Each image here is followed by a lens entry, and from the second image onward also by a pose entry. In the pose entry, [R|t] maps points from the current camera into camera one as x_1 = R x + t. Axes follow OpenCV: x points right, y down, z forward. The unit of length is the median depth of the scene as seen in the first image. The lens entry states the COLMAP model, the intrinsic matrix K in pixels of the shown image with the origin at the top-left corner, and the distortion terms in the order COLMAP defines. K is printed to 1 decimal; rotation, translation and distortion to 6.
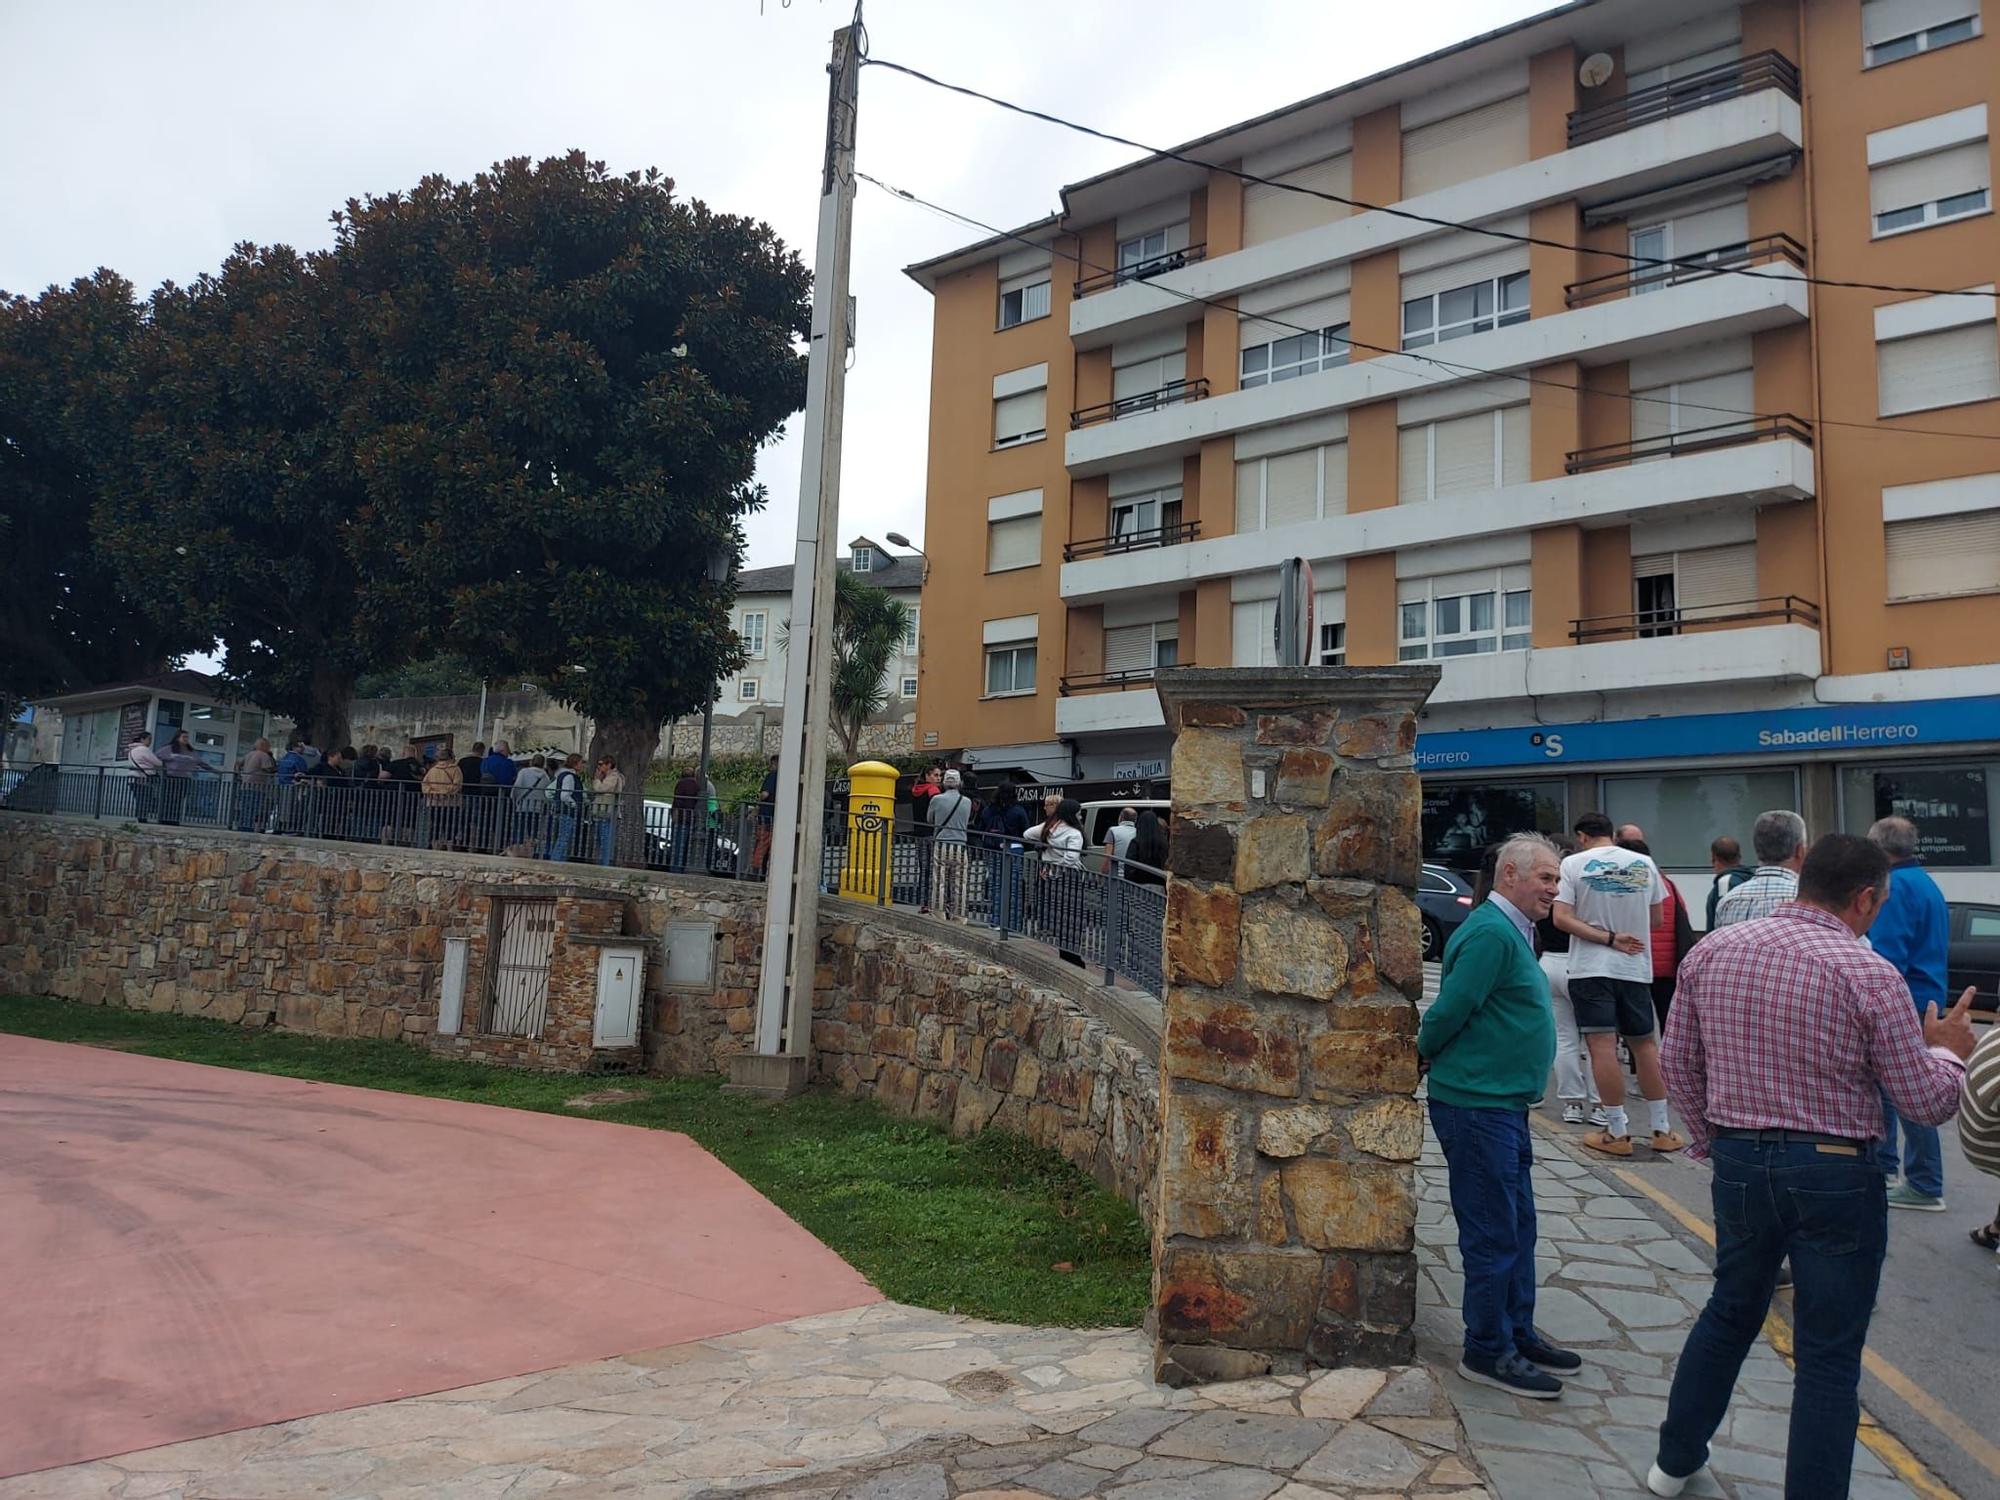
lens RADIAL K [[1431.3, 0, 993.1], [0, 1431.3, 807.6], [0, 0, 1]] dist [0.076709, -0.087103]
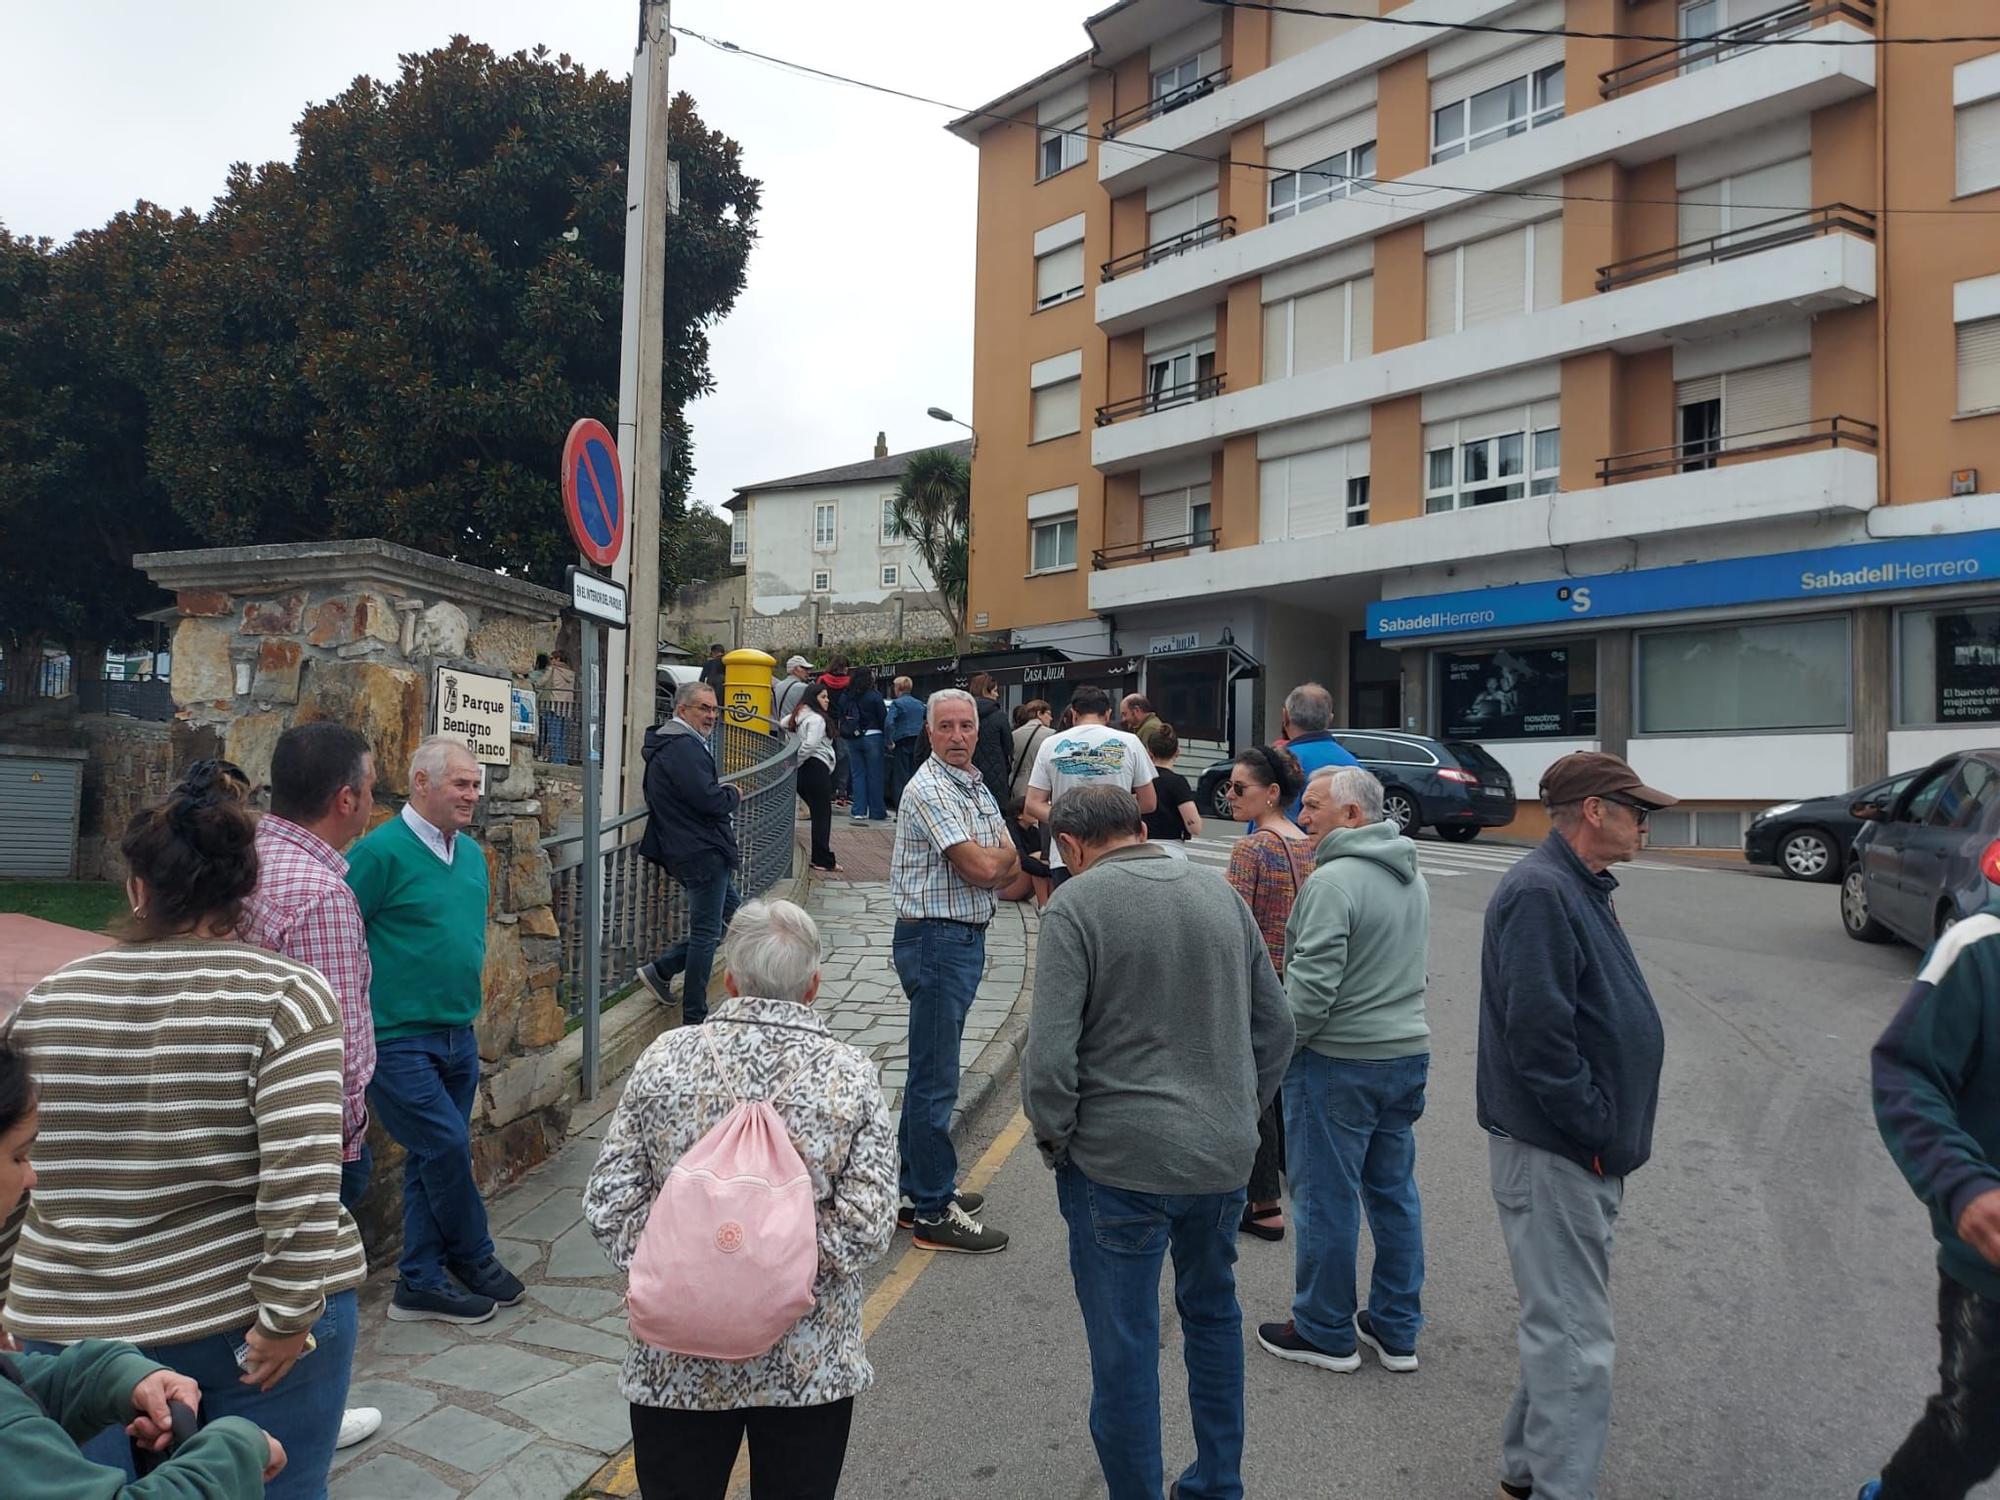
lens RADIAL K [[1431.3, 0, 990.3], [0, 1431.3, 801.2], [0, 0, 1]] dist [0.076709, -0.087103]
pose [[0.986105, -0.019469, -0.164977, 0.160695], [0.032540, 0.996507, 0.076902, 0.001102], [0.162904, -0.081202, 0.983295, 0.032335]]
